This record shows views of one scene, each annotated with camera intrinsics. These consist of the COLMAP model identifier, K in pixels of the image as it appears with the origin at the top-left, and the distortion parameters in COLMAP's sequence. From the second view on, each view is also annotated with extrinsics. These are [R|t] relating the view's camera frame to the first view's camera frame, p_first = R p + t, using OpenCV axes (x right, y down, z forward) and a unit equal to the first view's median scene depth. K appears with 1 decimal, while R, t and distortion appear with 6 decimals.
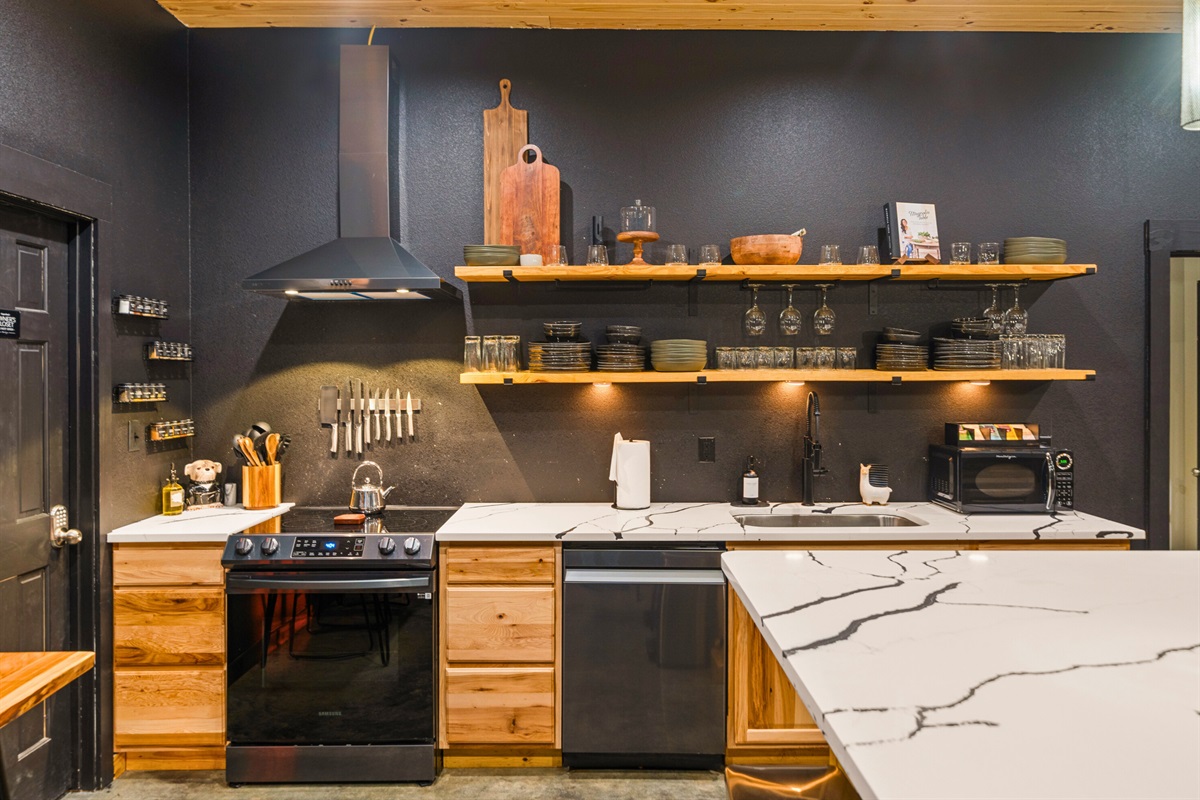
lens RADIAL K [[783.3, 0, 604.4], [0, 783.3, 376.9], [0, 0, 1]] dist [0.001001, 0.001643]
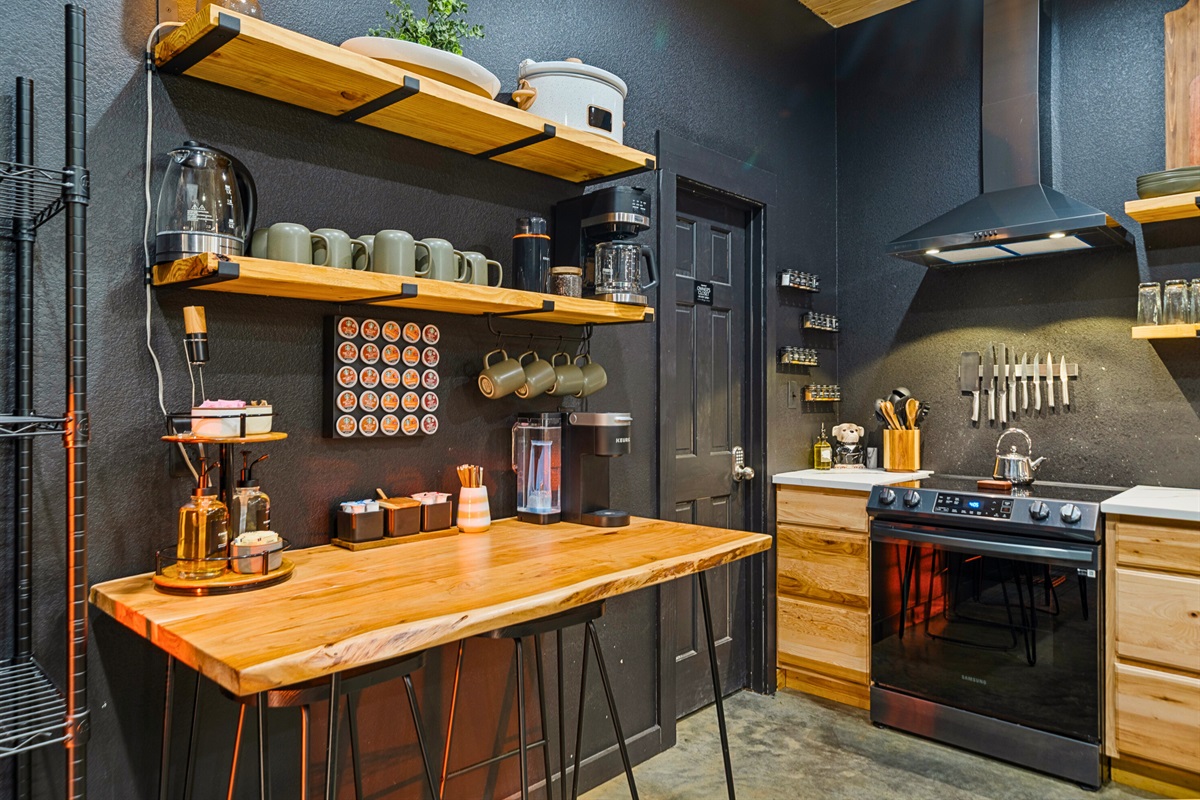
lens RADIAL K [[783.3, 0, 608.9], [0, 783.3, 388.8], [0, 0, 1]] dist [0.001001, 0.001643]
pose [[0.727239, -0.001932, -0.686382, -0.013289], [-0.005062, 0.999954, -0.008178, 0.071016], [0.686366, 0.009422, 0.727195, -0.007133]]
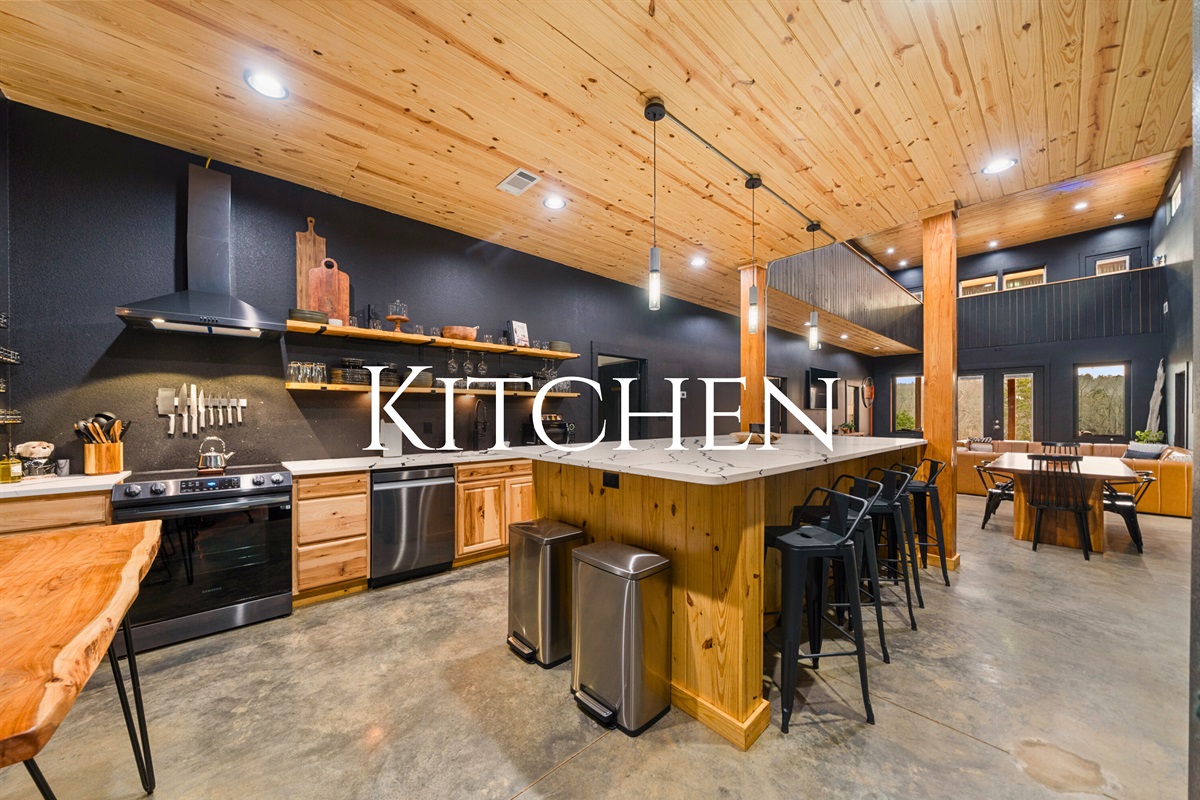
lens RADIAL K [[413.4, 0, 599.7], [0, 413.4, 413.1], [0, 0, 1]] dist [-0.006756, 0.000220]
pose [[0.754832, 0.001206, 0.655917, -0.258115], [0.003378, 0.999978, -0.005727, 0.068011], [-0.655909, 0.006539, 0.754812, -0.119611]]
